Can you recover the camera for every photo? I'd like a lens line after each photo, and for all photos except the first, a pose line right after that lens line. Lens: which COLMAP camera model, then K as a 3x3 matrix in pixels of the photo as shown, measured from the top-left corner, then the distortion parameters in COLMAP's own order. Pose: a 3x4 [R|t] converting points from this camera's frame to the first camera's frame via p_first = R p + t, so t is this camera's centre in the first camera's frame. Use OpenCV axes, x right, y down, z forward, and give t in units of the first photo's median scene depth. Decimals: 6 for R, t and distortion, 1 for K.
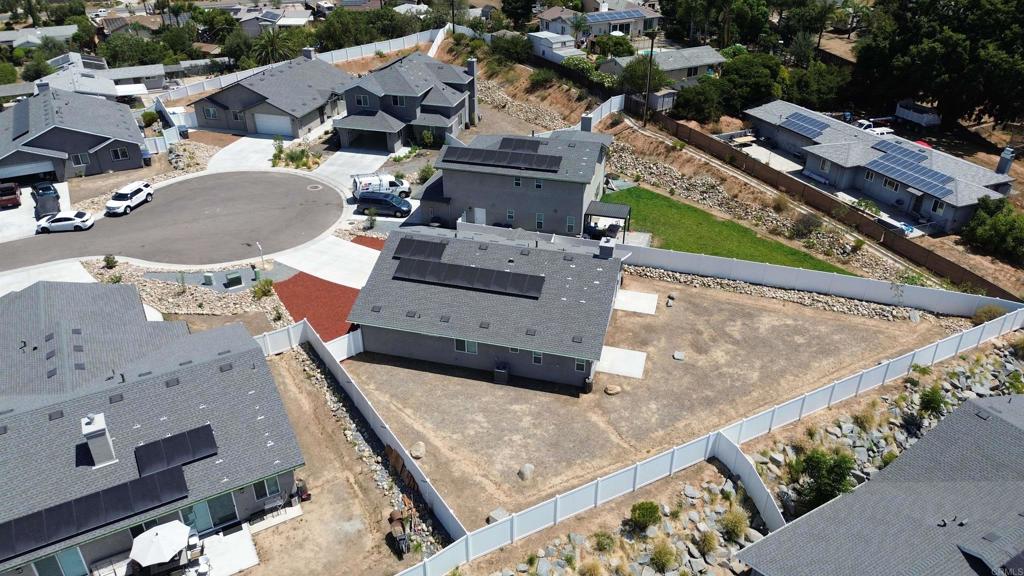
lens RADIAL K [[720.9, 0, 511.8], [0, 720.9, 289.3], [0, 0, 1]] dist [0.067147, -0.066082]
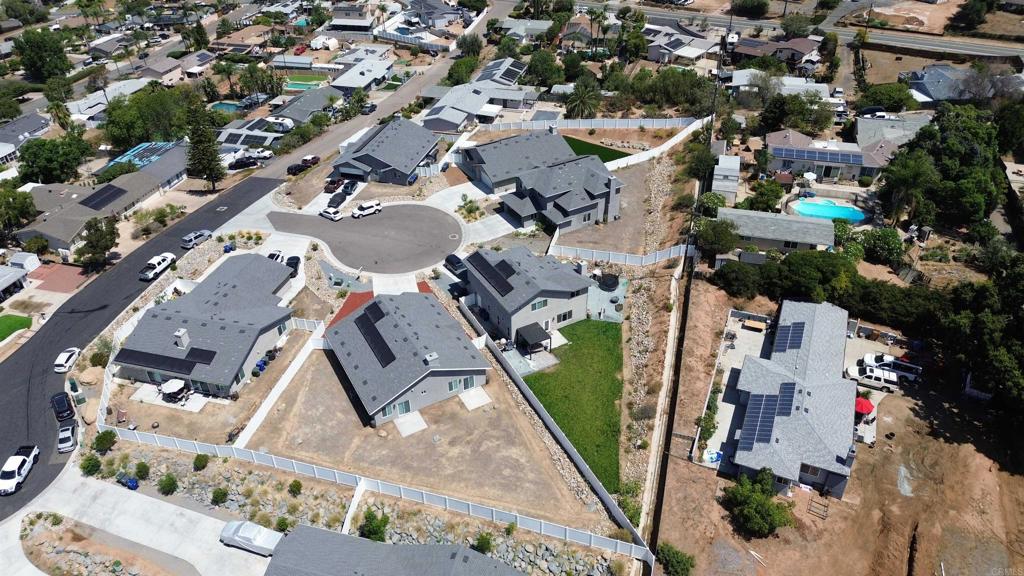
lens RADIAL K [[720.9, 0, 515.9], [0, 720.9, 283.7], [0, 0, 1]] dist [0.067147, -0.066082]
pose [[0.703038, 0.394539, -0.591673, 0.850312], [-0.339786, 0.917239, 0.207892, -0.451420], [0.624727, 0.054886, 0.778912, -0.130687]]
